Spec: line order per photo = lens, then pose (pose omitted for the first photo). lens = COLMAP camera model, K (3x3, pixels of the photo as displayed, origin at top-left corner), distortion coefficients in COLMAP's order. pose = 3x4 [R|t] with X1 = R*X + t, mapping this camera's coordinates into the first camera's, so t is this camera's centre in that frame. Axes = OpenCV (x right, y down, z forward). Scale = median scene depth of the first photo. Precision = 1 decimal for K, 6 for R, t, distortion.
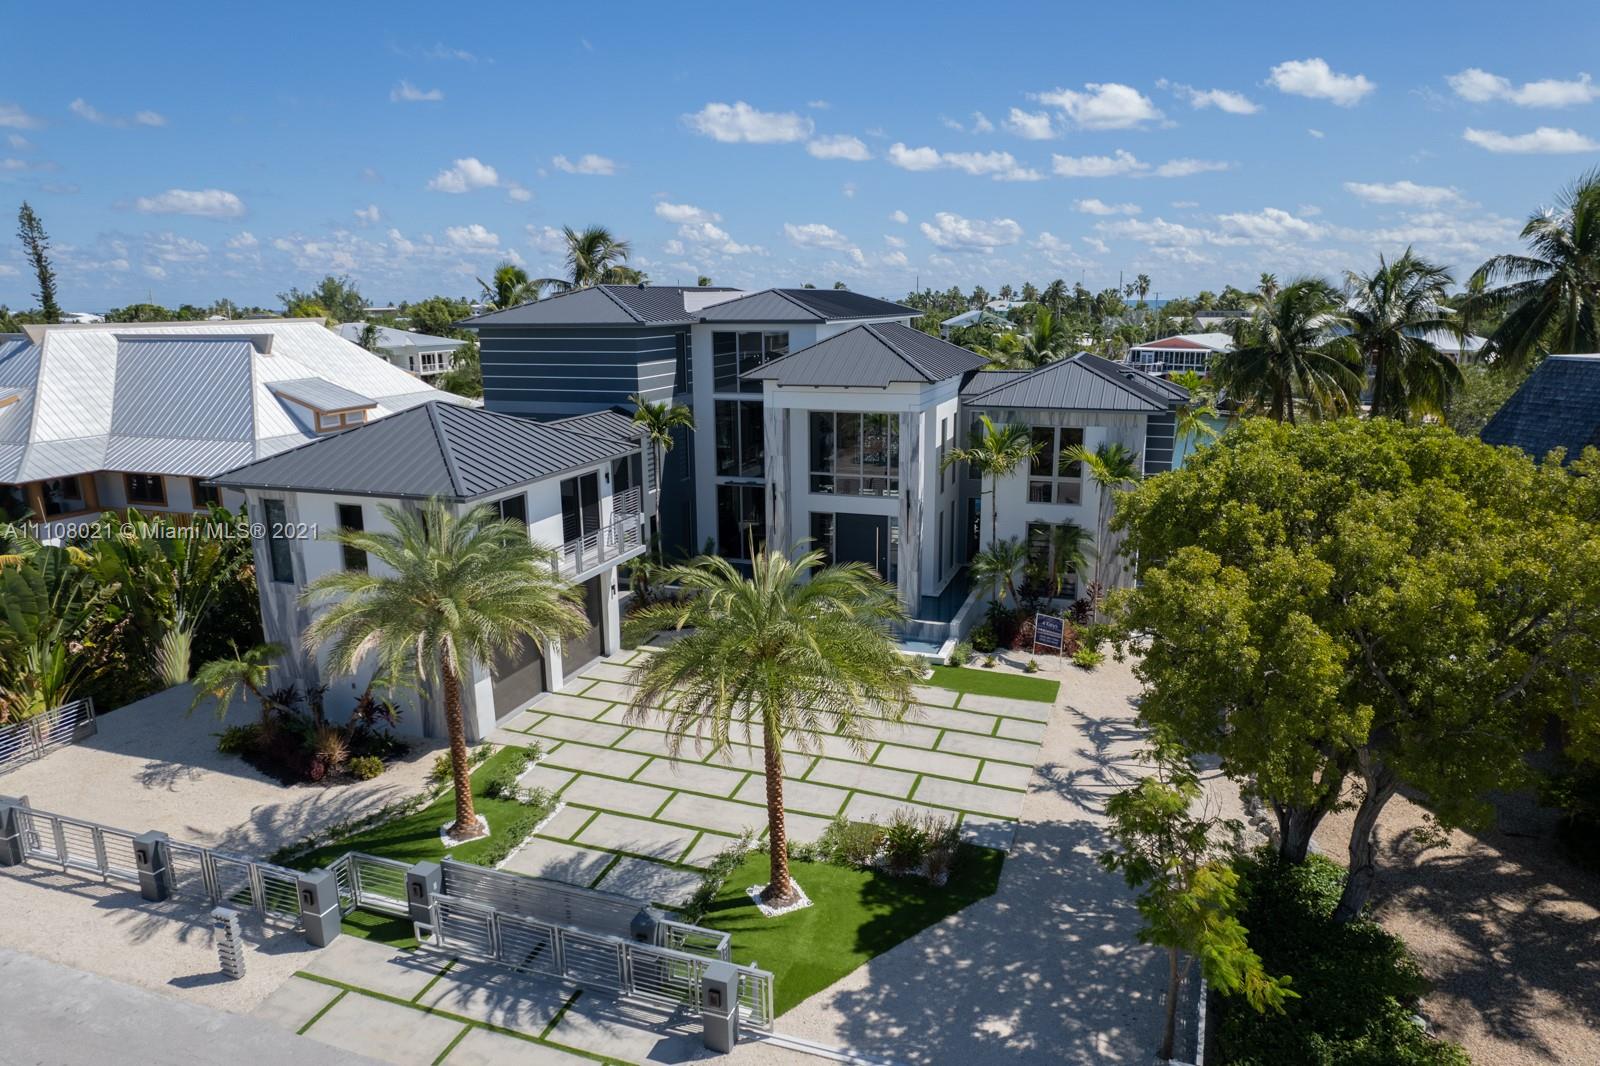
lens RADIAL K [[1051.4, 0, 800.0], [0, 1051.4, 533.0], [0, 0, 1]] dist [-0.040836, 0.001905]
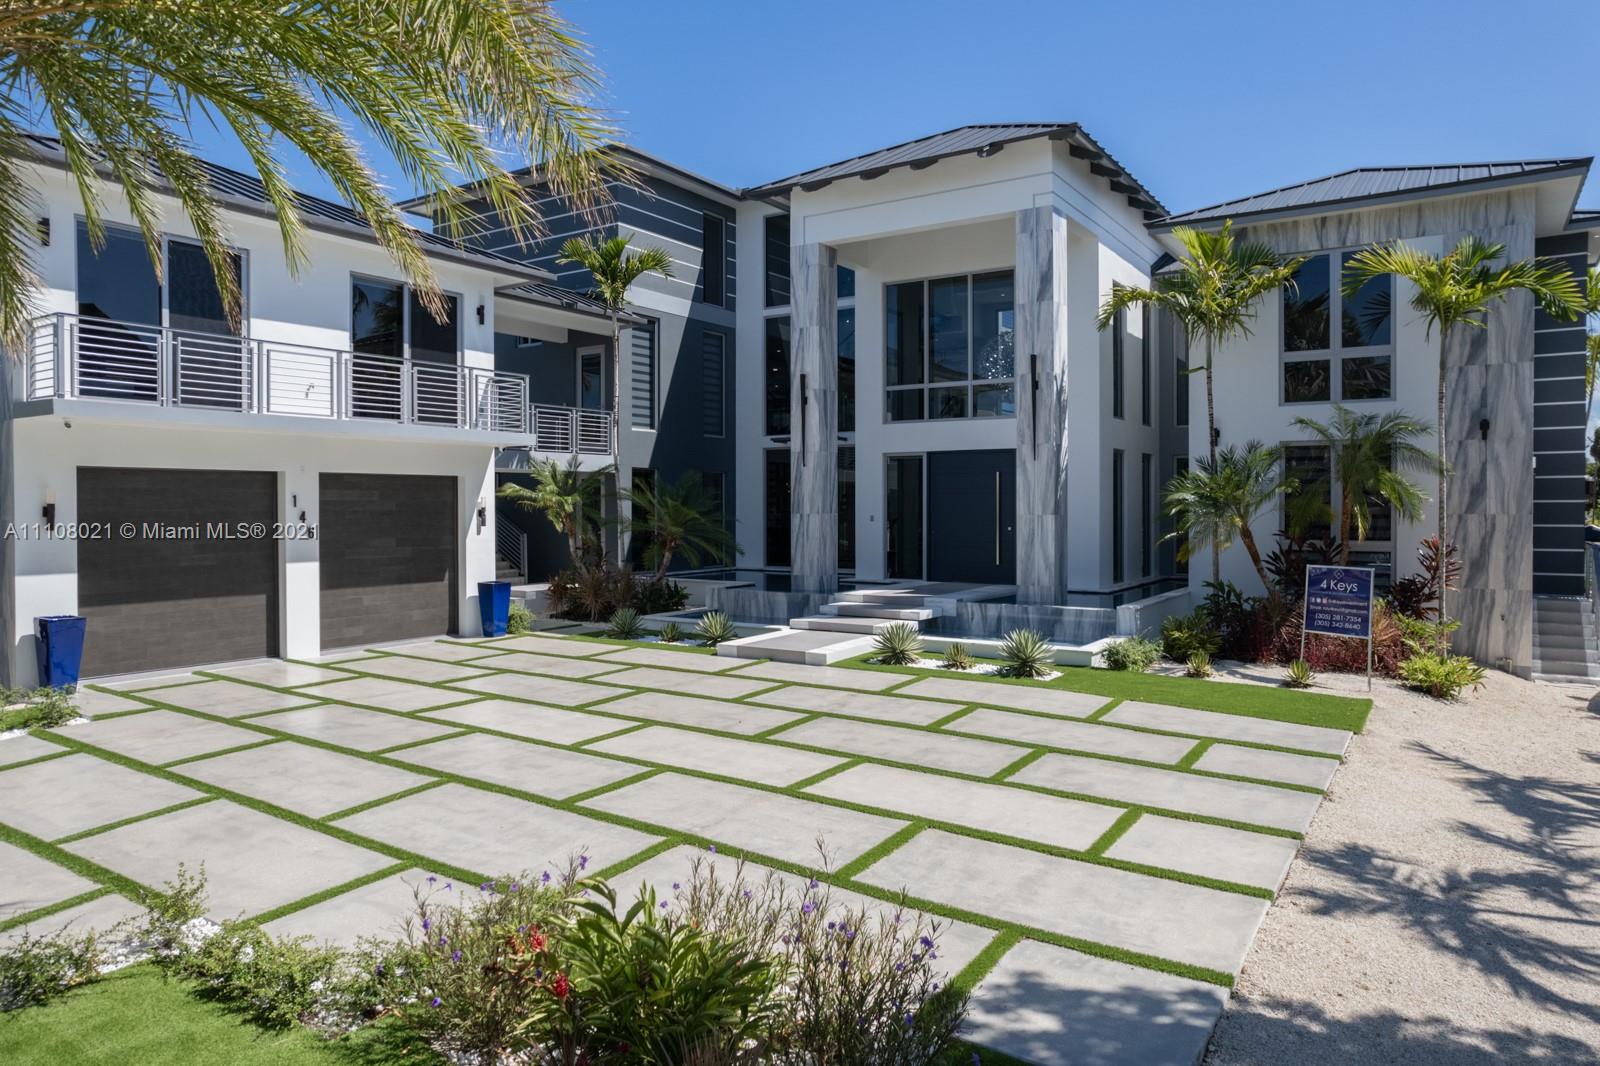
lens RADIAL K [[1043.8, 0, 783.4], [0, 1043.8, 503.0], [0, 0, 1]] dist [-0.040280, 0.002964]
pose [[0.969796, 0.006943, -0.243817, 0.107876], [-0.061264, 0.974484, -0.215932, 0.149729], [0.236097, 0.224348, 0.945477, 0.490532]]
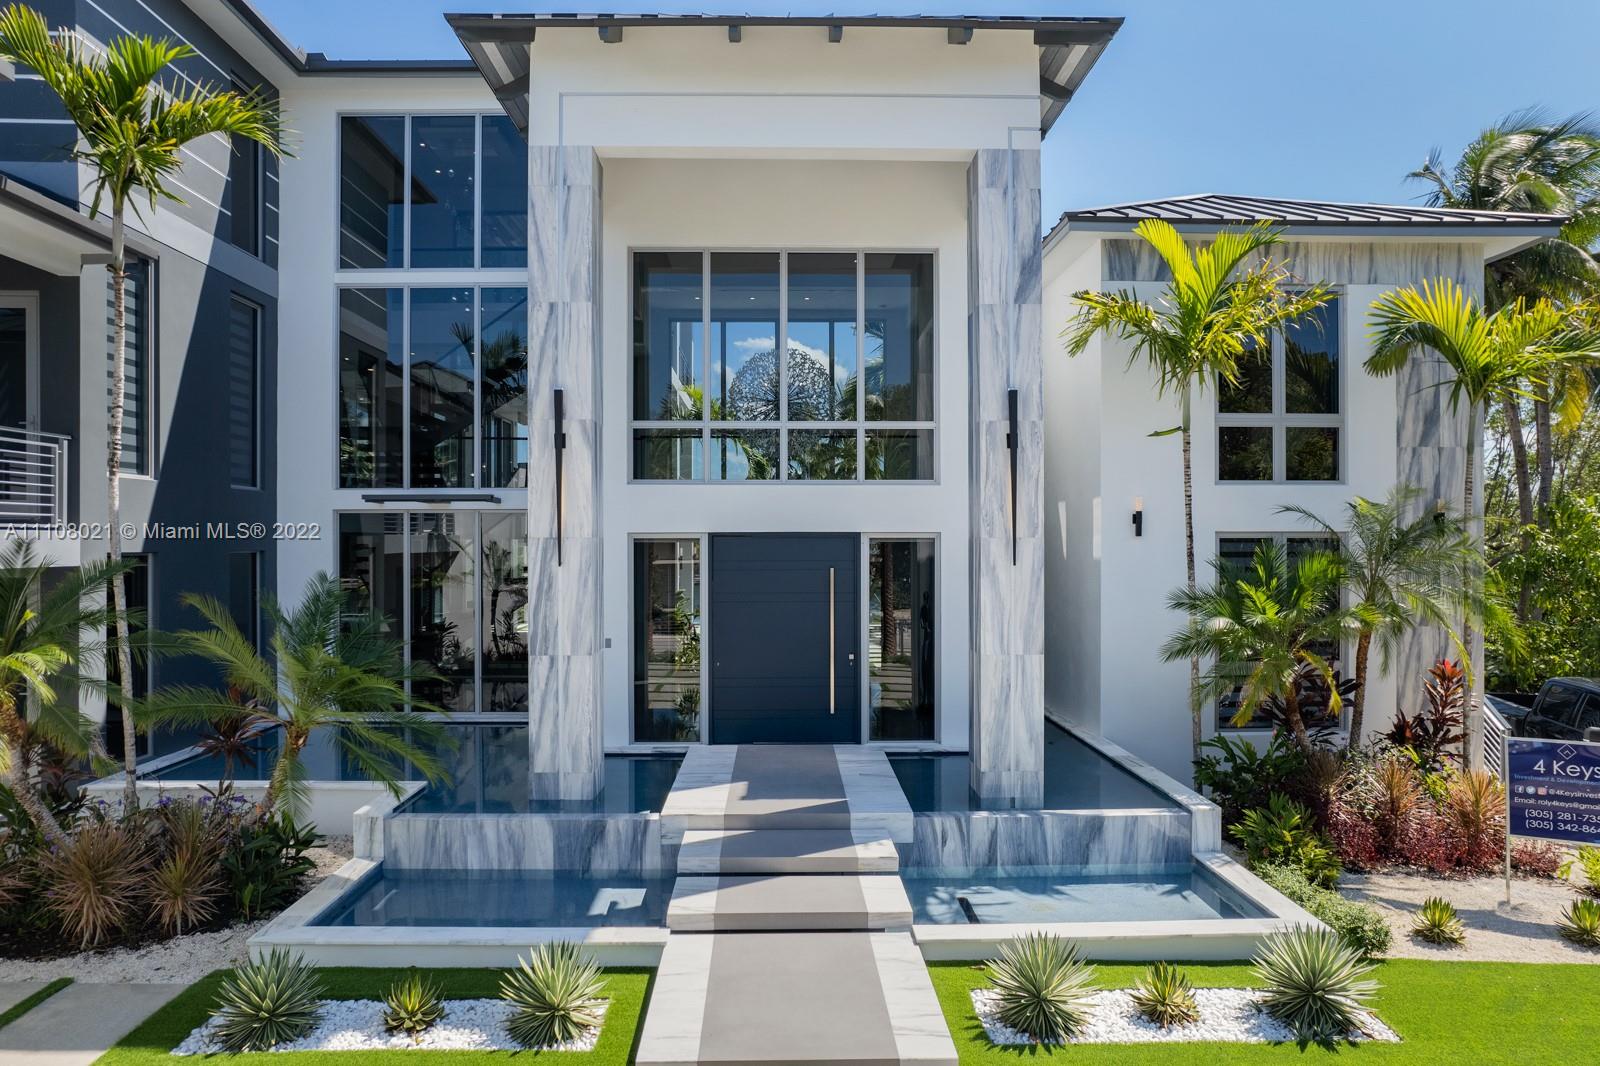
lens RADIAL K [[1051.4, 0, 800.0], [0, 1051.4, 533.0], [0, 0, 1]] dist [-0.040836, 0.001905]
pose [[0.935643, 0.011061, 0.352775, -0.068161], [0.070751, 0.973343, -0.218167, 0.065076], [-0.345785, 0.229086, 0.909919, 0.736046]]
